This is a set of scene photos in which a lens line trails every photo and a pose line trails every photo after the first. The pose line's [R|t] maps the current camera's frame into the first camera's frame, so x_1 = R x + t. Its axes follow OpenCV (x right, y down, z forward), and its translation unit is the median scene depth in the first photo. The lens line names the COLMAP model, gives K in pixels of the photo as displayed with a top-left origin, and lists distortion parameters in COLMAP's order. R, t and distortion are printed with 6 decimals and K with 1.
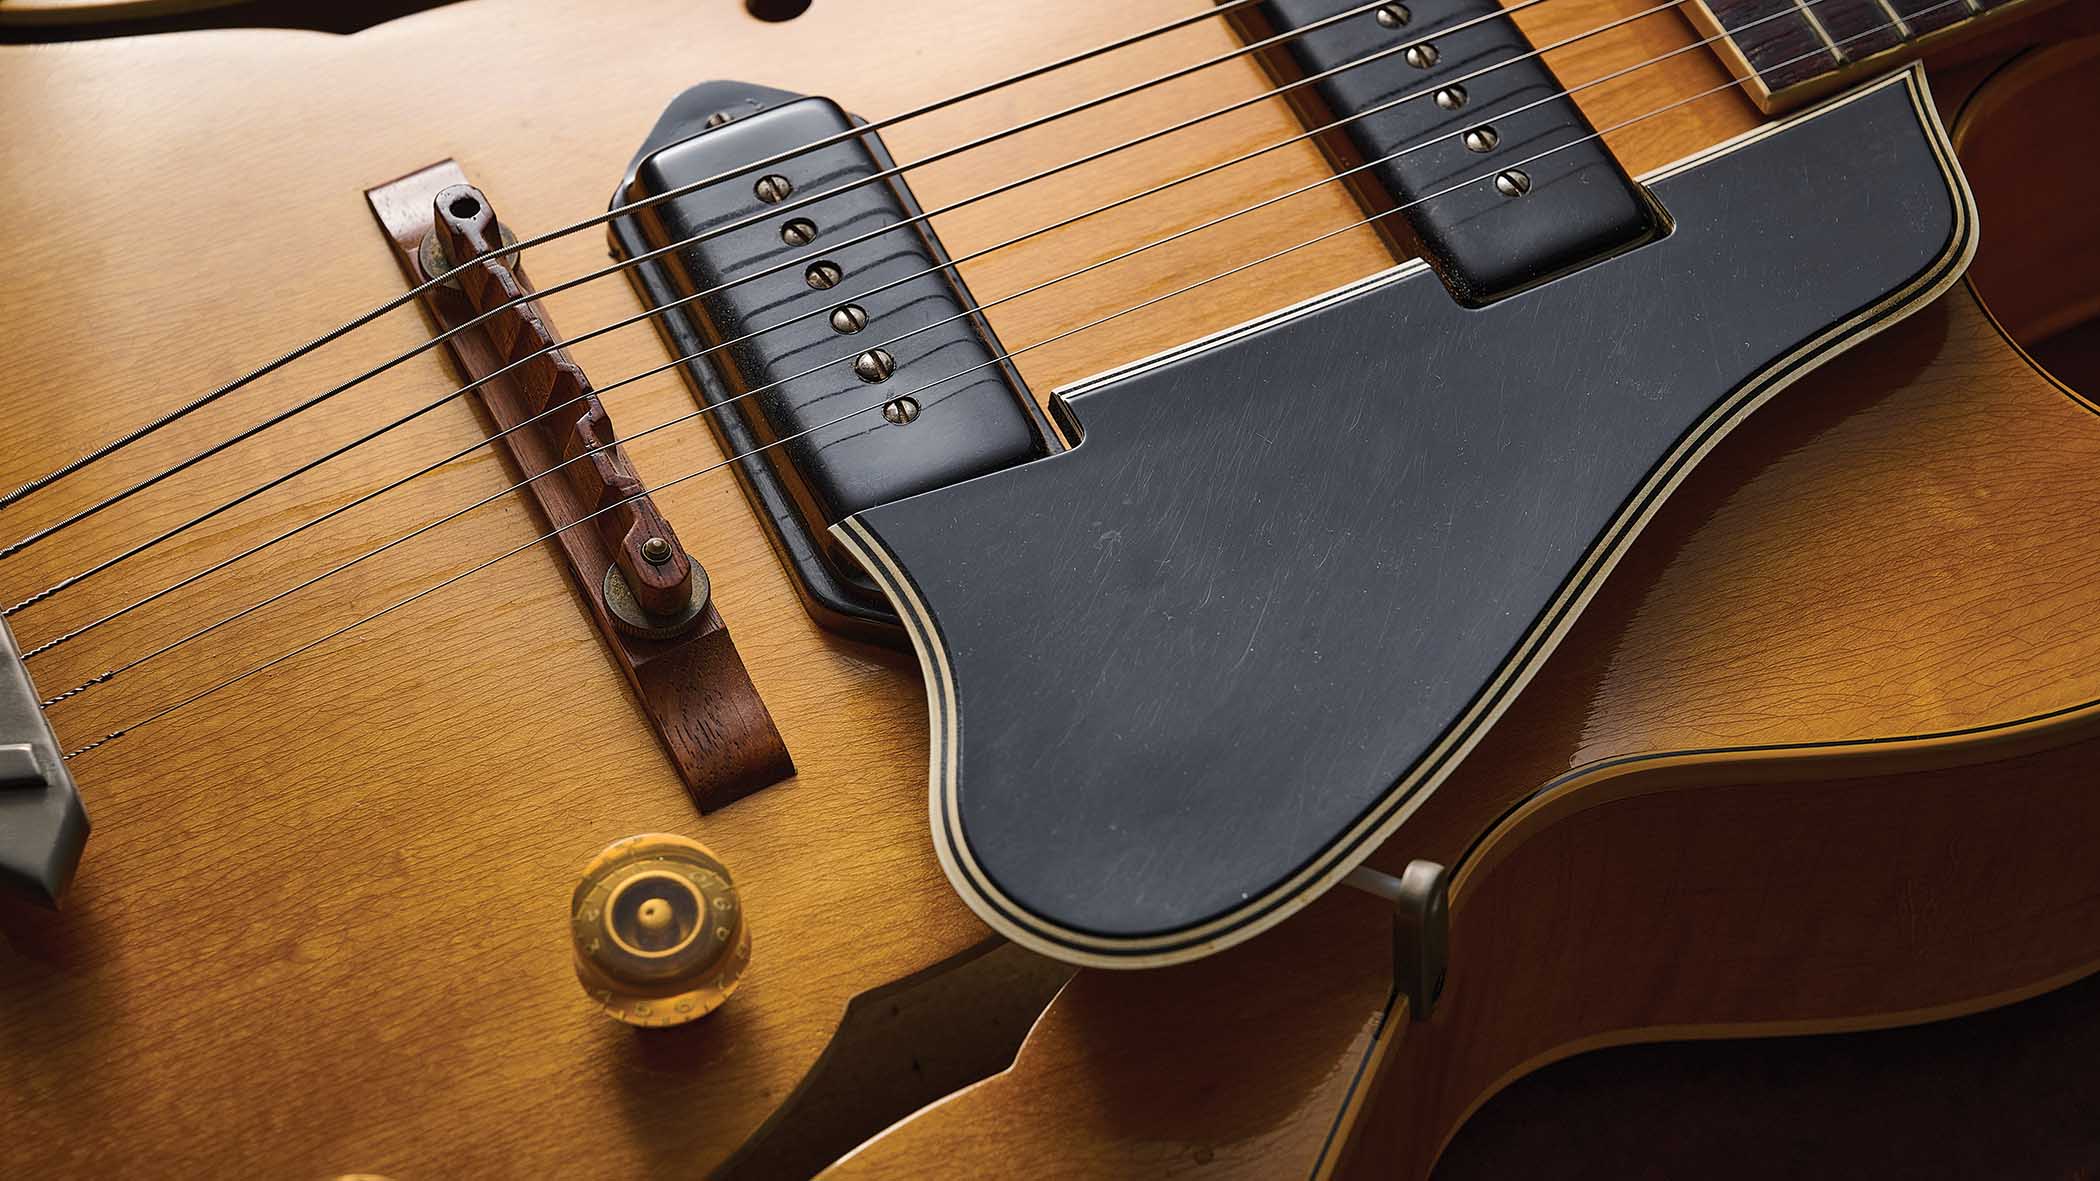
lens RADIAL K [[4346.8, 0, 1048.8], [0, 4346.8, 585.2], [0, 0, 1]] dist [-0.158707, 0.000000]
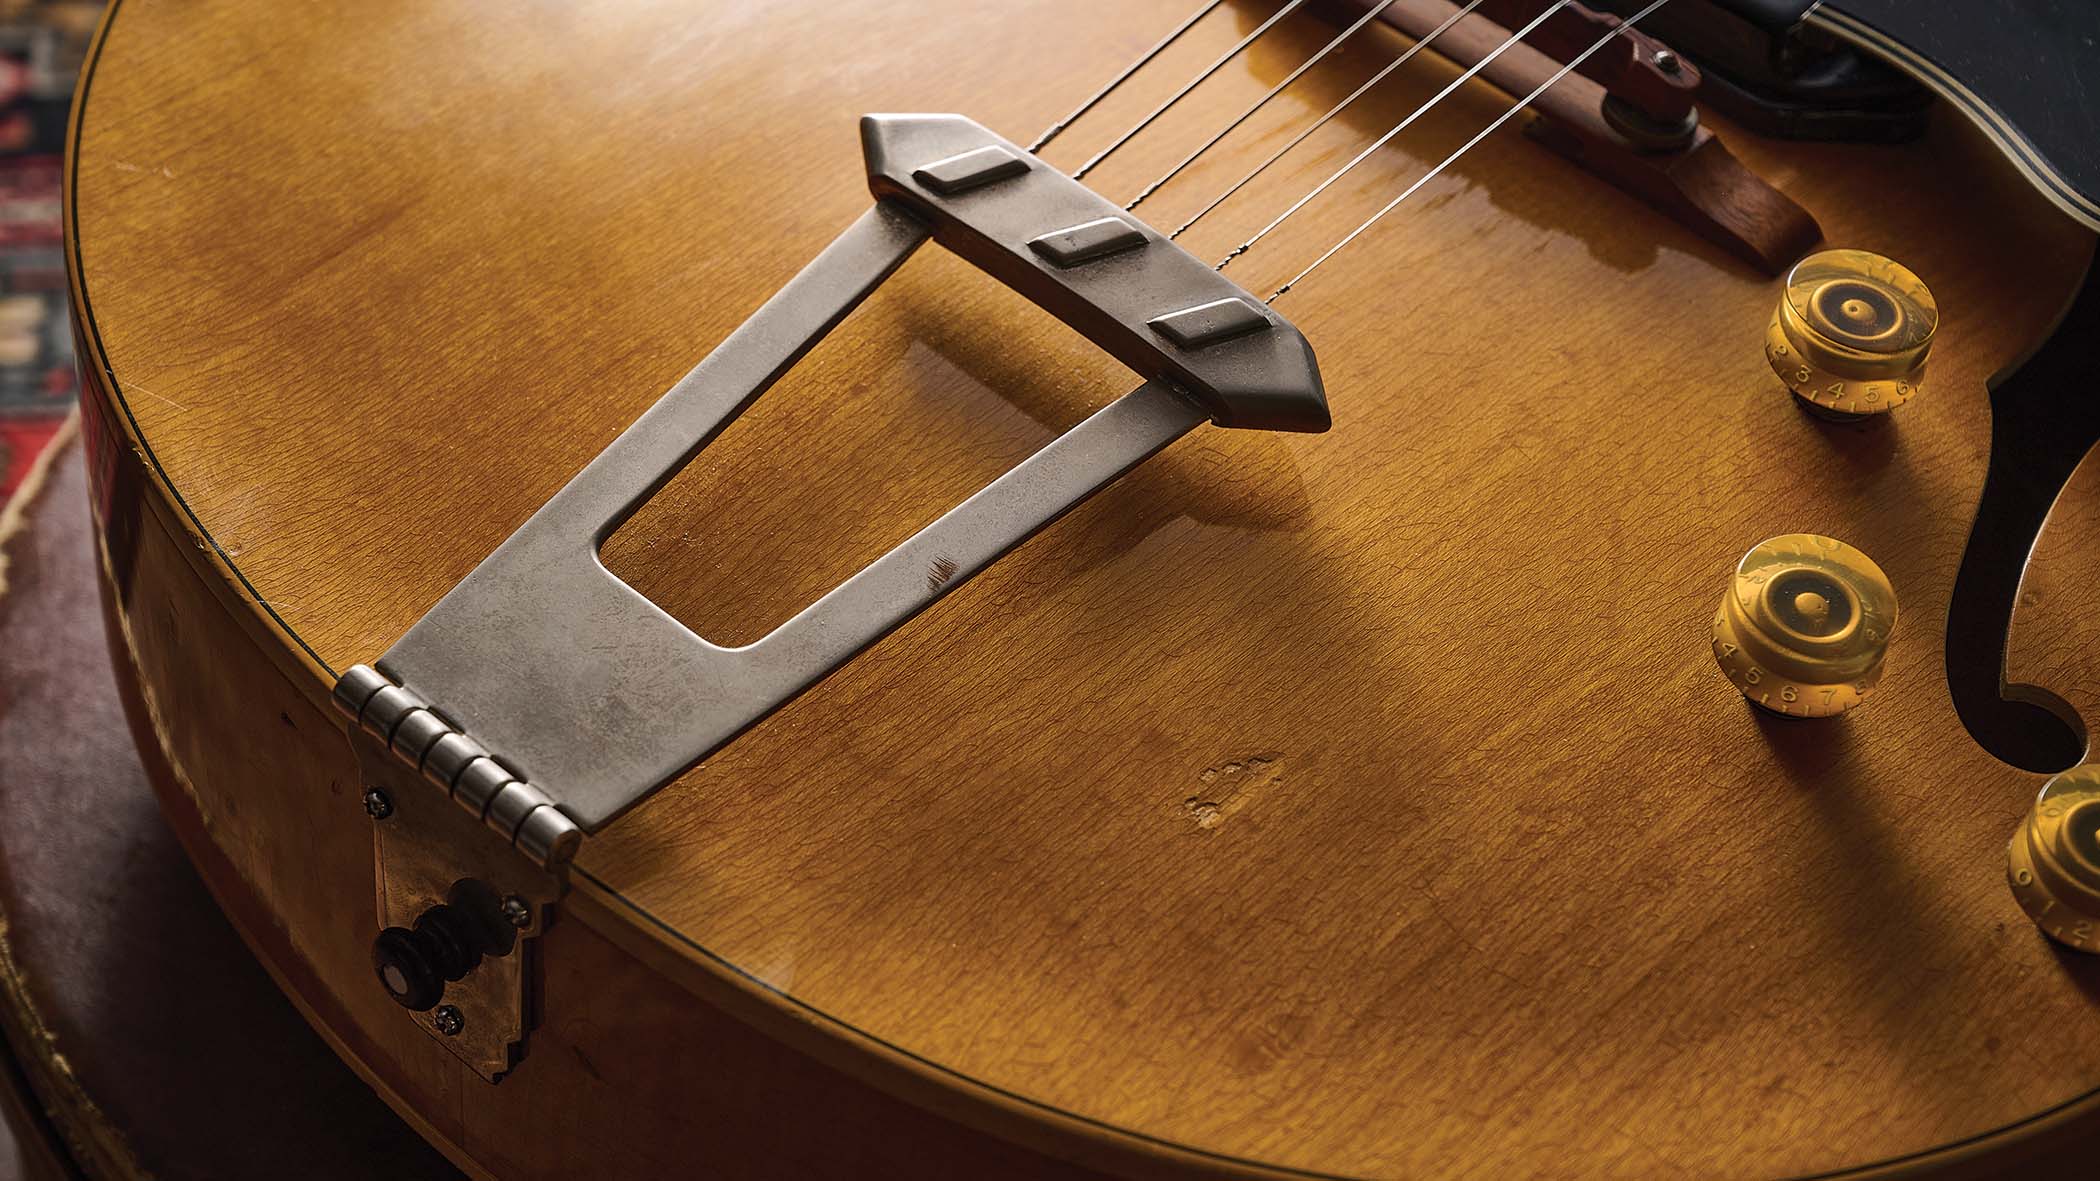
lens RADIAL K [[4346.8, 0, 1043.4], [0, 4346.8, 598.9], [0, 0, 1]] dist [-0.158707, 0.000000]
pose [[0.916247, -0.185993, 0.354822, -0.650724], [0.242525, 0.962476, -0.121748, 0.218668], [-0.318863, 0.197604, 0.926973, 0.062108]]
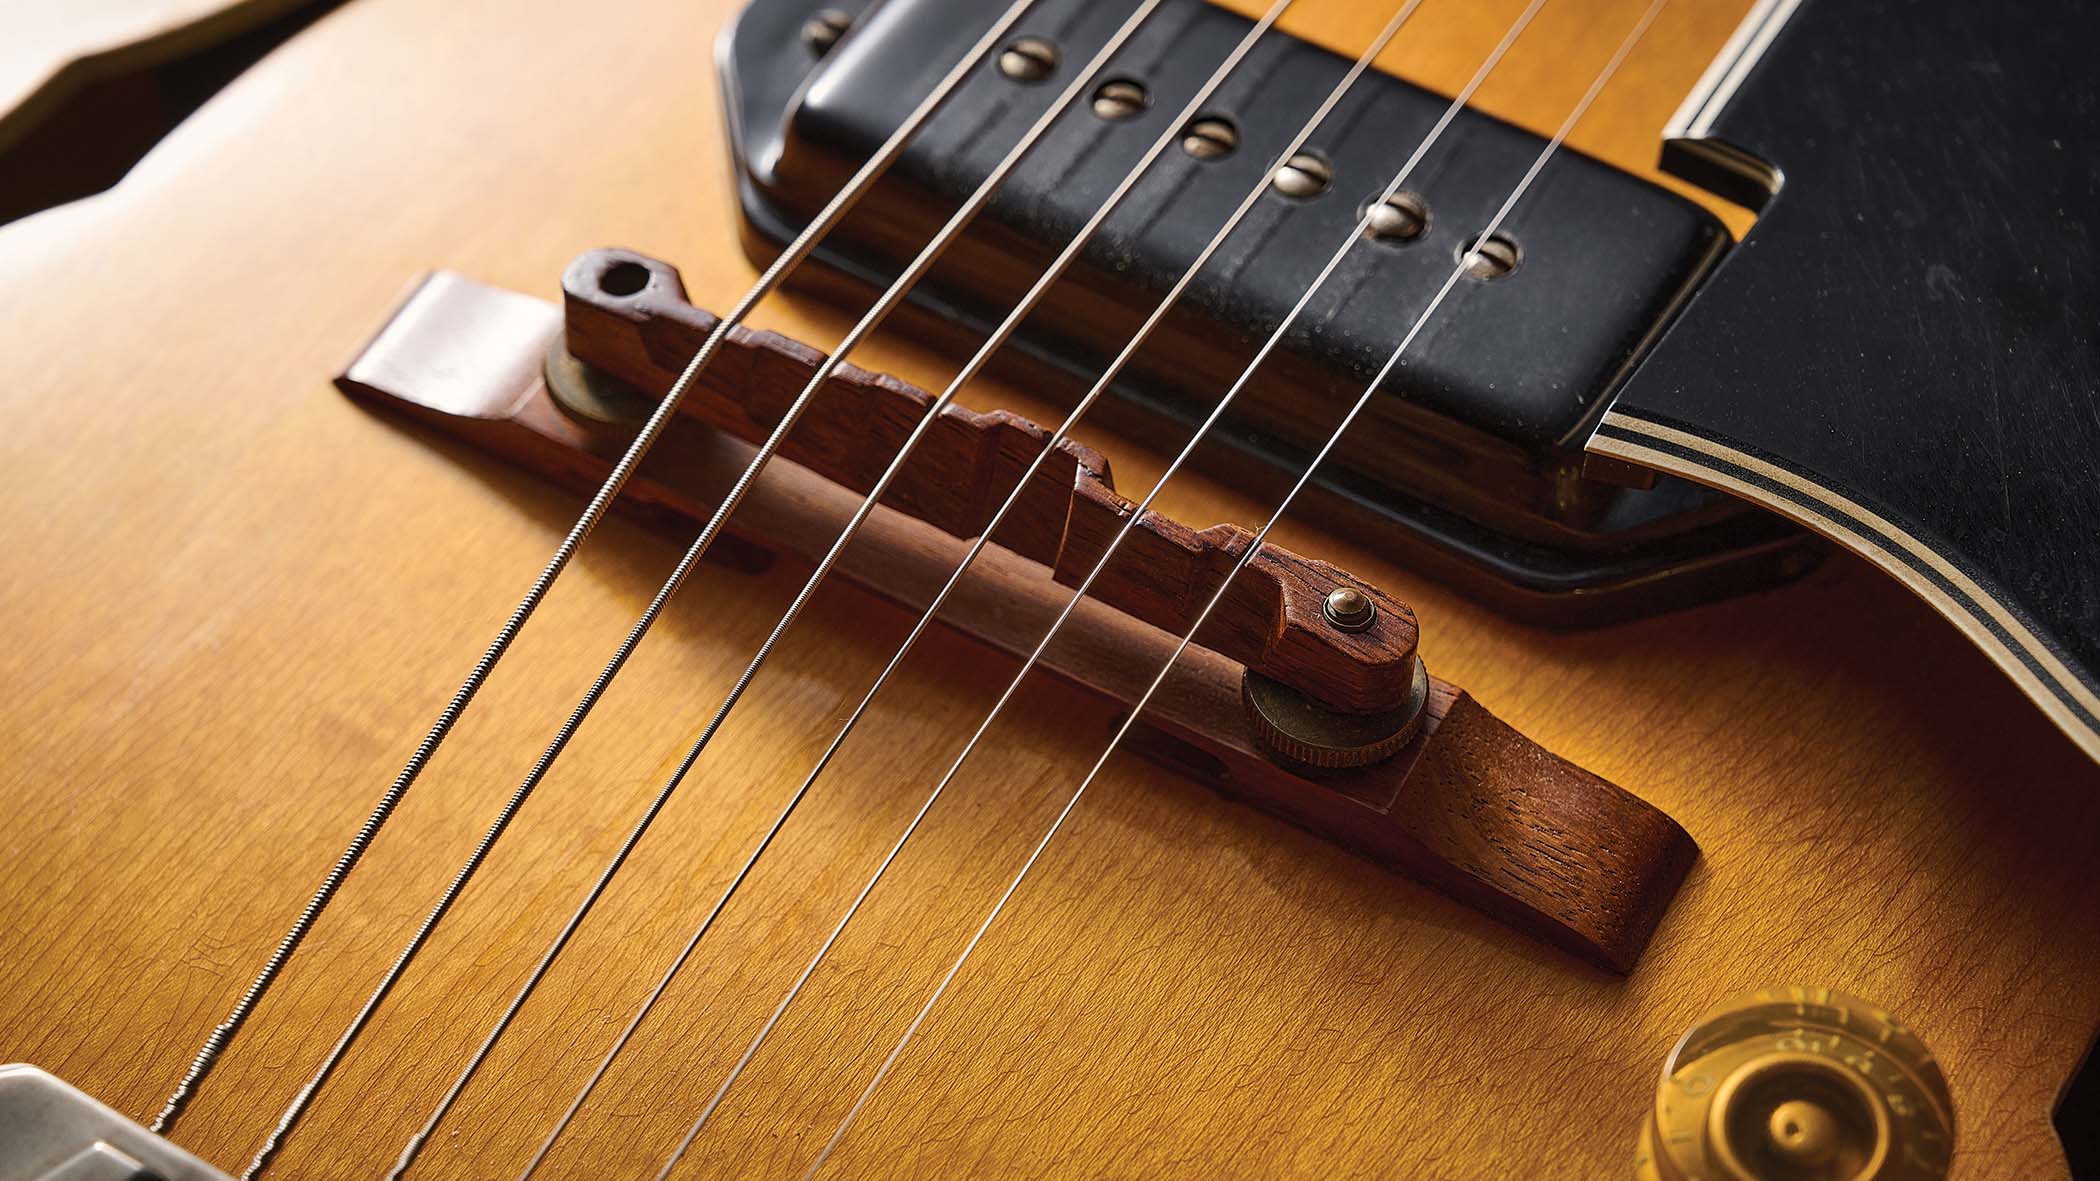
lens RADIAL K [[4346.8, 0, 1071.9], [0, 4346.8, 588.4], [0, 0, 1]] dist [-0.158707, 0.000000]
pose [[0.841502, -0.423554, 0.335374, -0.313992], [0.439295, 0.897787, 0.031587, -0.044810], [-0.314474, 0.120747, 0.941555, 0.470406]]
